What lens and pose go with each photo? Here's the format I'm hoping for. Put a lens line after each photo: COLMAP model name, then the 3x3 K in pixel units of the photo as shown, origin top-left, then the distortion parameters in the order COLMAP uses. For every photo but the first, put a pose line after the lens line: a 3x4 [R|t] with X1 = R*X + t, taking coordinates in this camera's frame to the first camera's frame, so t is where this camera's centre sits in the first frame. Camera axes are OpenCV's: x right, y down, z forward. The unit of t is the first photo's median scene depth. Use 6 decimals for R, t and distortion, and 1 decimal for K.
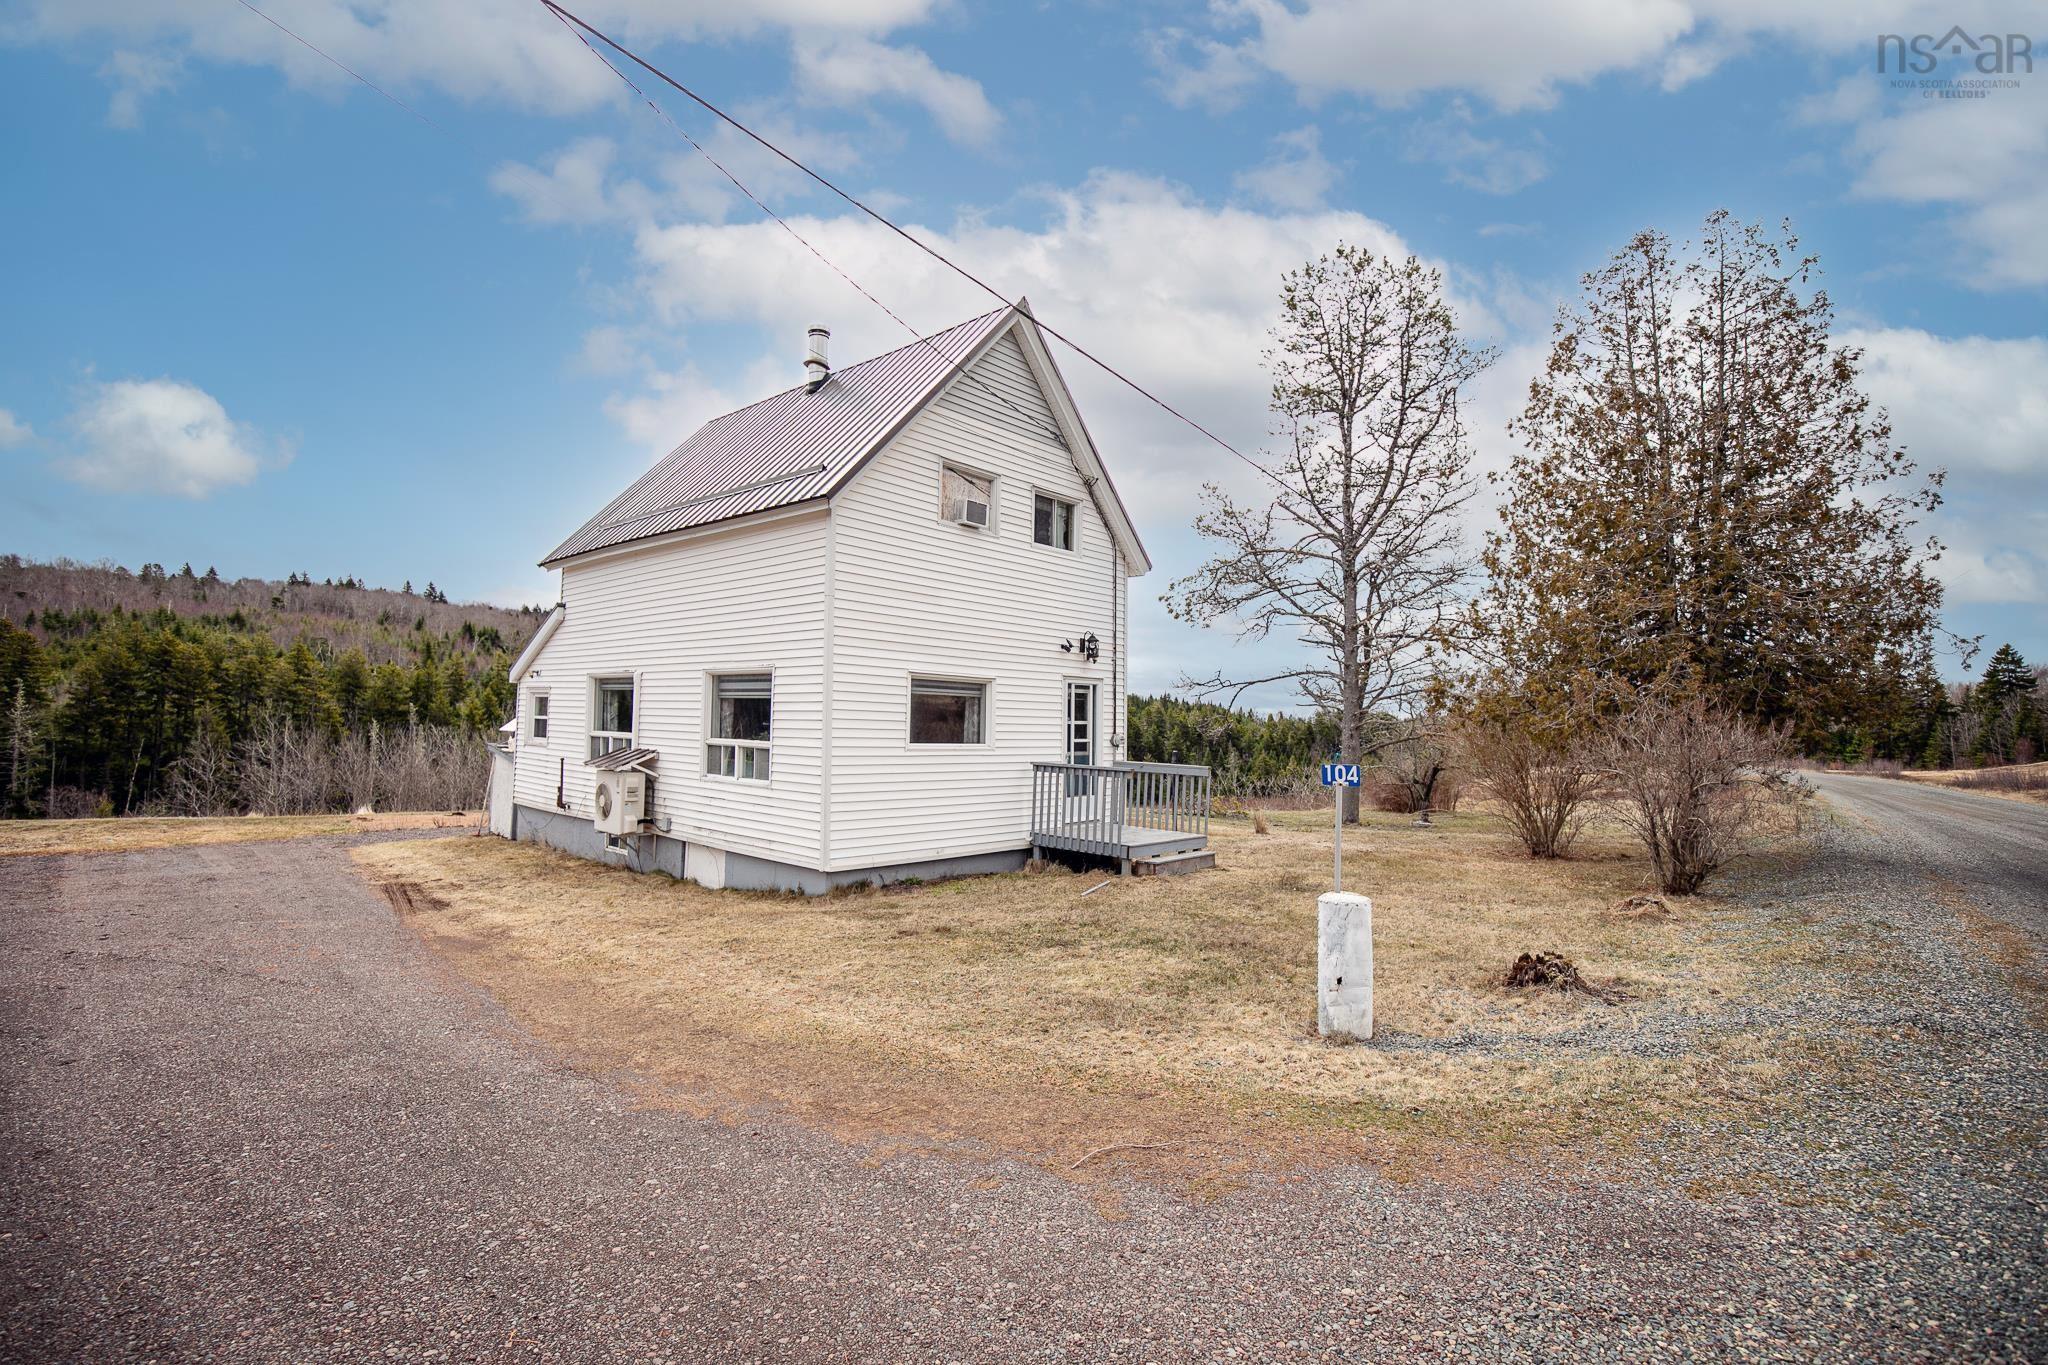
lens RADIAL K [[935.2, 0, 1057.6], [0, 935.2, 673.4], [0, 0, 1]] dist [-0.038914, 0.000083]
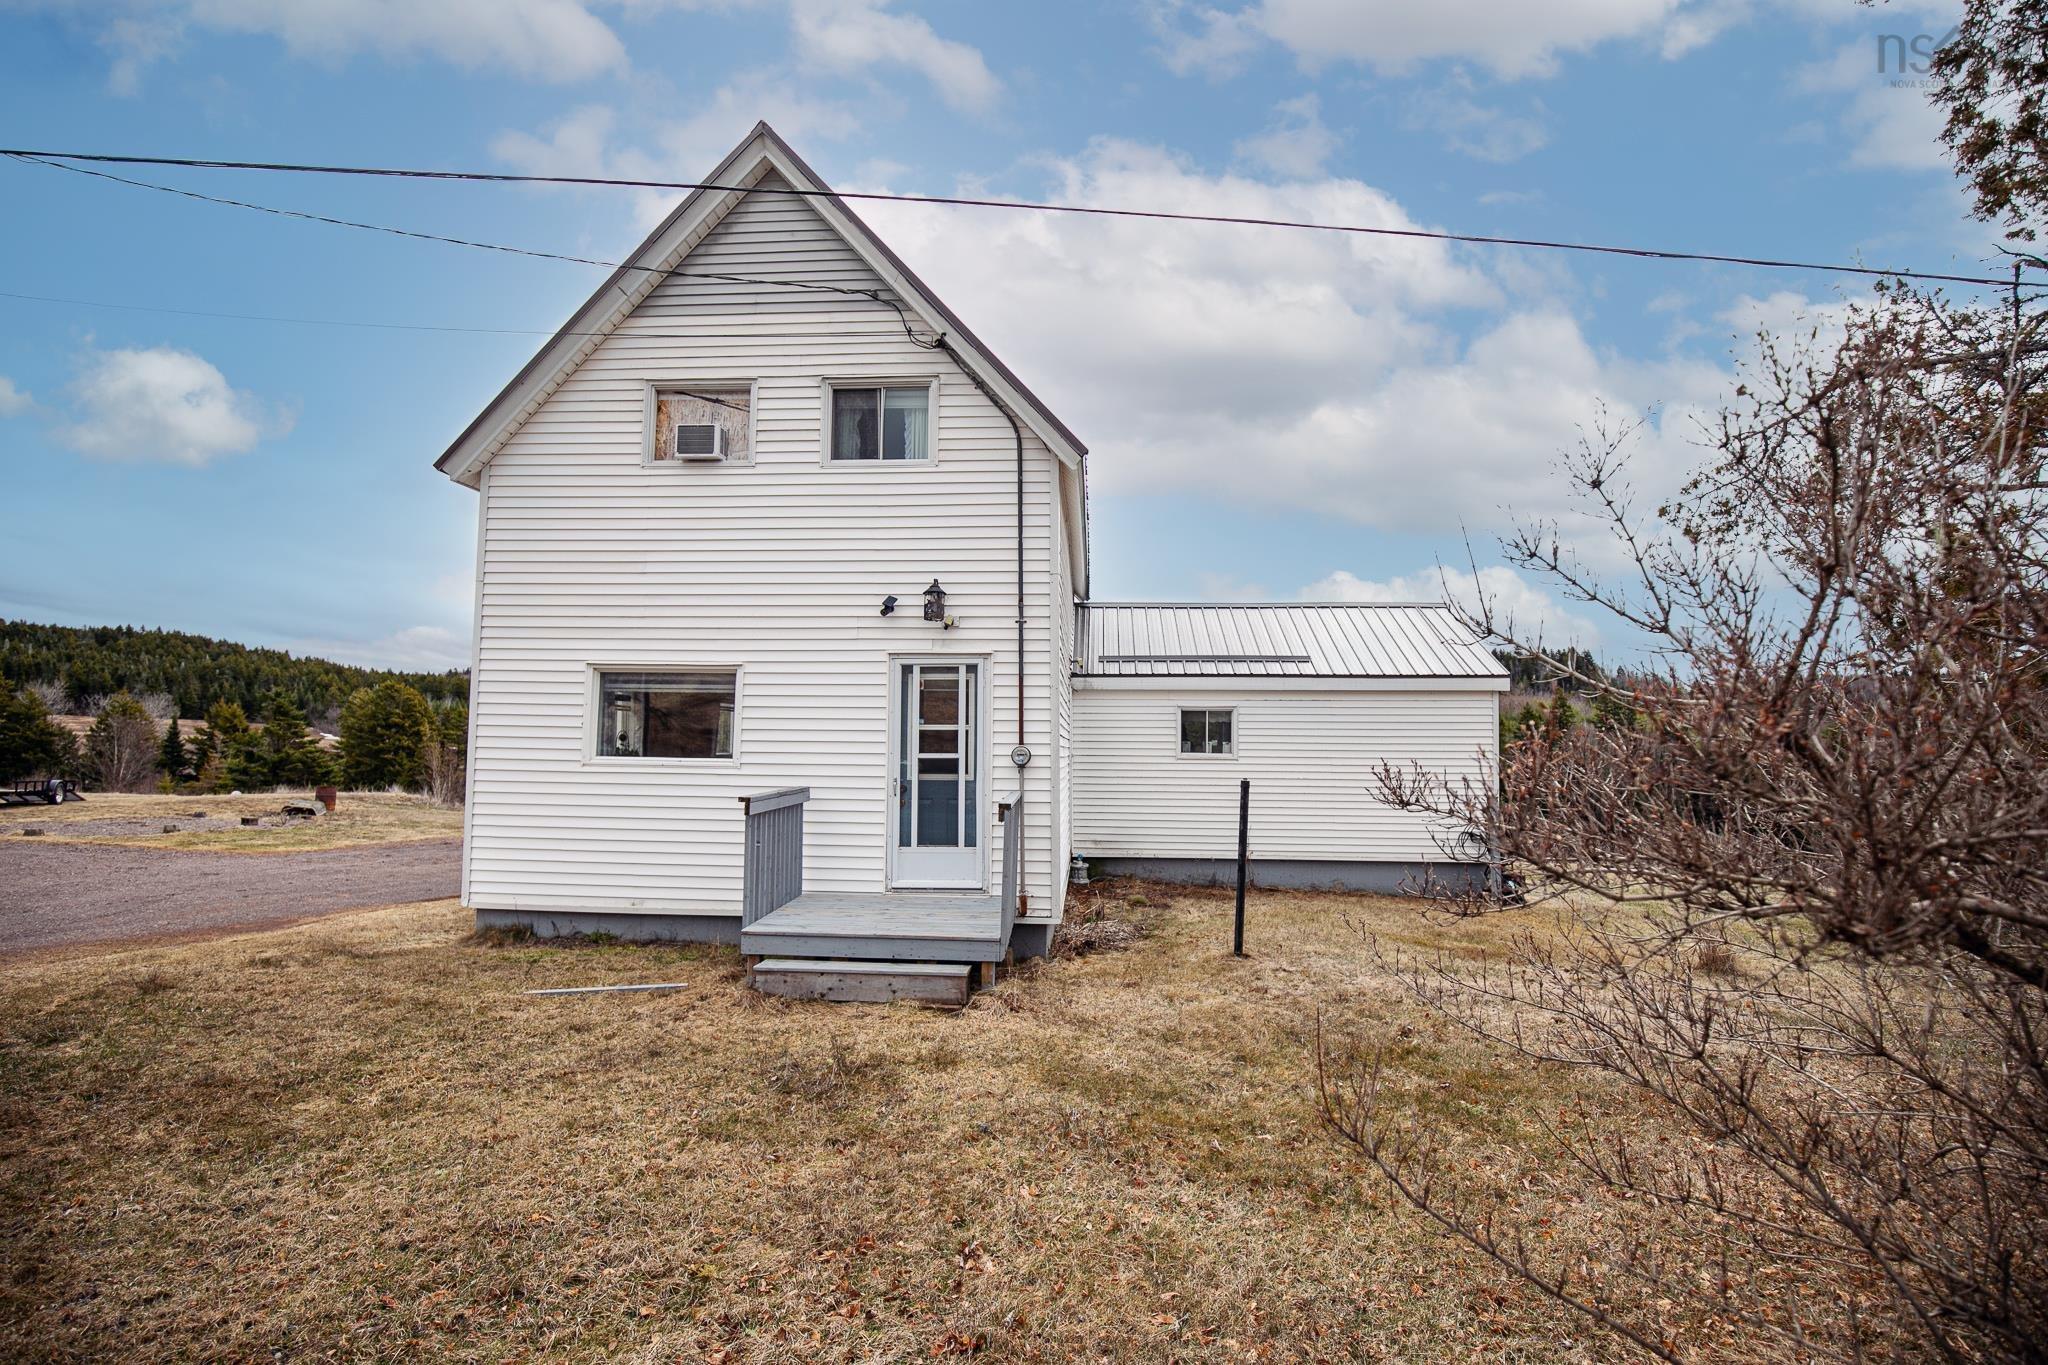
lens RADIAL K [[935.2, 0, 1057.6], [0, 935.2, 673.4], [0, 0, 1]] dist [-0.038914, 0.000083]
pose [[0.614908, -0.078494, -0.784682, 0.564668], [0.047386, 0.996914, -0.062590, 0.060335], [0.787174, 0.001304, 0.616730, 0.687252]]
